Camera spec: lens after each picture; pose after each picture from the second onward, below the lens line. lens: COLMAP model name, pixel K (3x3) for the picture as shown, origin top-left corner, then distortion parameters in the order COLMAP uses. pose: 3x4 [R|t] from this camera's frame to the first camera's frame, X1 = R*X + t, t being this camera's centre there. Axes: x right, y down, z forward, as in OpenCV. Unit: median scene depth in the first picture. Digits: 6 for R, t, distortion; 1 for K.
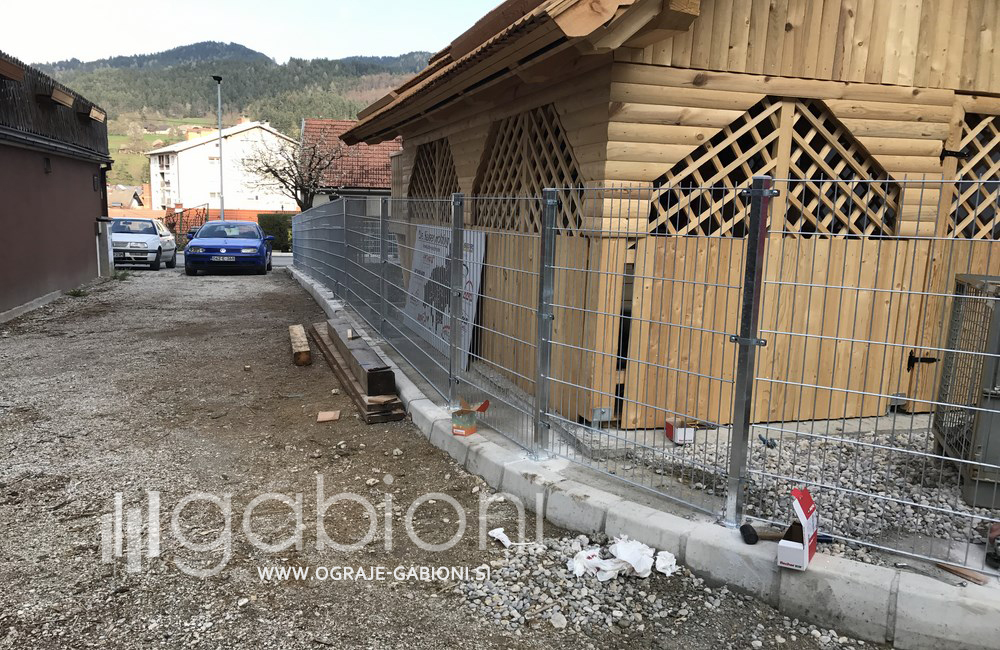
lens RADIAL K [[770.3, 0, 500.1], [0, 770.3, 373.7], [0, 0, 1]] dist [0.005285, -0.031304]
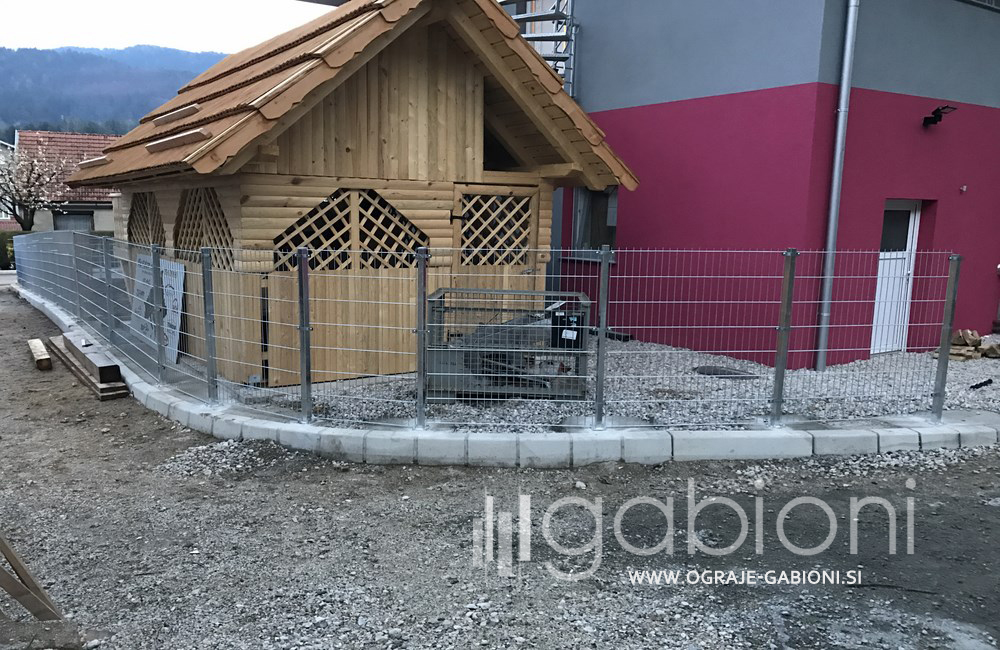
lens RADIAL K [[770.3, 0, 500.1], [0, 770.3, 373.7], [0, 0, 1]] dist [0.005285, -0.031304]
pose [[0.953148, -0.069218, 0.294479, 0.144948], [0.070049, 0.997514, 0.007740, 0.064380], [-0.294283, 0.013250, 0.955626, -0.727787]]
